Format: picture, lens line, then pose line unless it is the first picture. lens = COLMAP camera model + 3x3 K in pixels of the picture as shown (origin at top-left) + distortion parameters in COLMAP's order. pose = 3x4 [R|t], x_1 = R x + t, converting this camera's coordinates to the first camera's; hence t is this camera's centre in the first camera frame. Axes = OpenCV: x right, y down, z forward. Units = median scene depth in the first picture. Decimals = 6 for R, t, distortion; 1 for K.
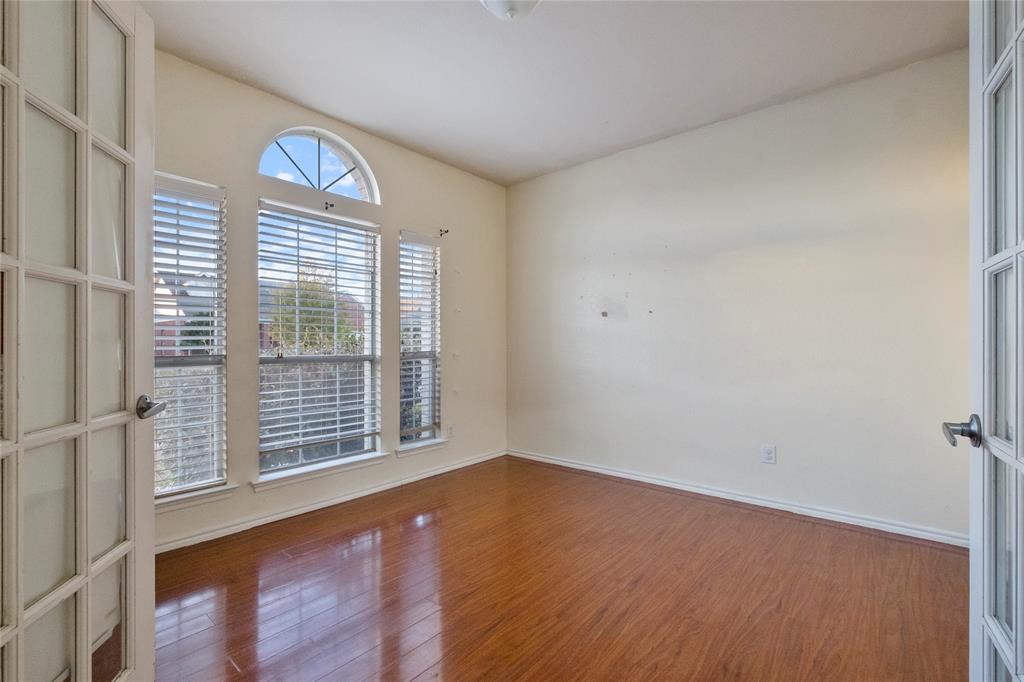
lens RADIAL K [[451.4, 0, 508.2], [0, 451.4, 342.4], [0, 0, 1]] dist [0.001951, -0.002047]
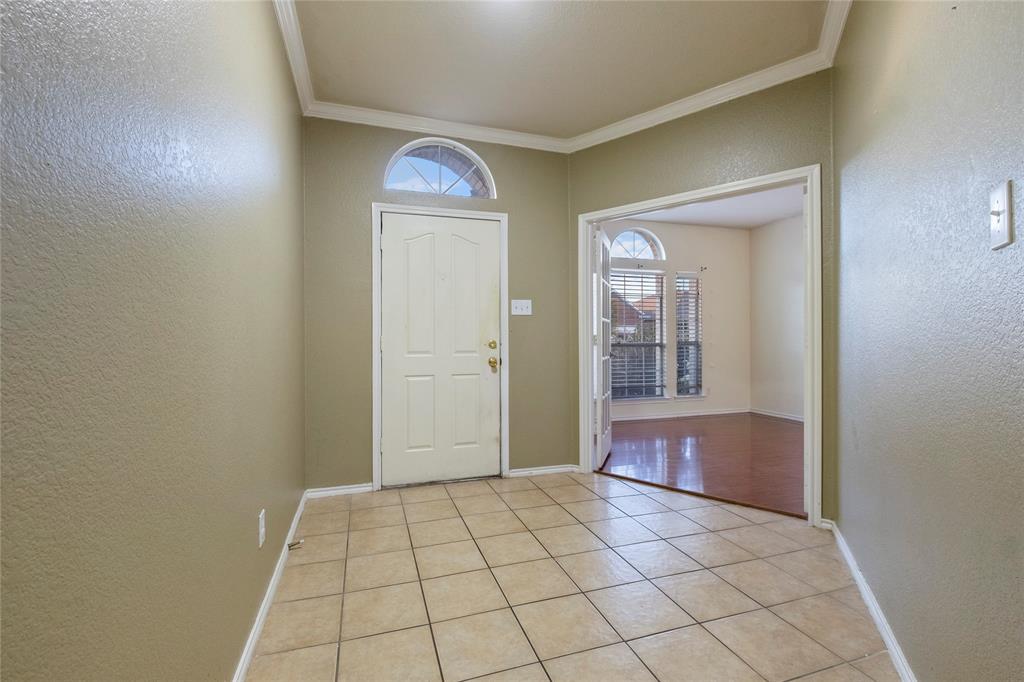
lens RADIAL K [[451.4, 0, 507.3], [0, 451.4, 336.5], [0, 0, 1]] dist [0.001951, -0.002047]
pose [[0.845843, -0.002445, -0.533426, 0.145379], [0.004433, 0.999987, 0.002446, -0.004823], [0.533413, -0.004434, 0.845843, -0.865140]]
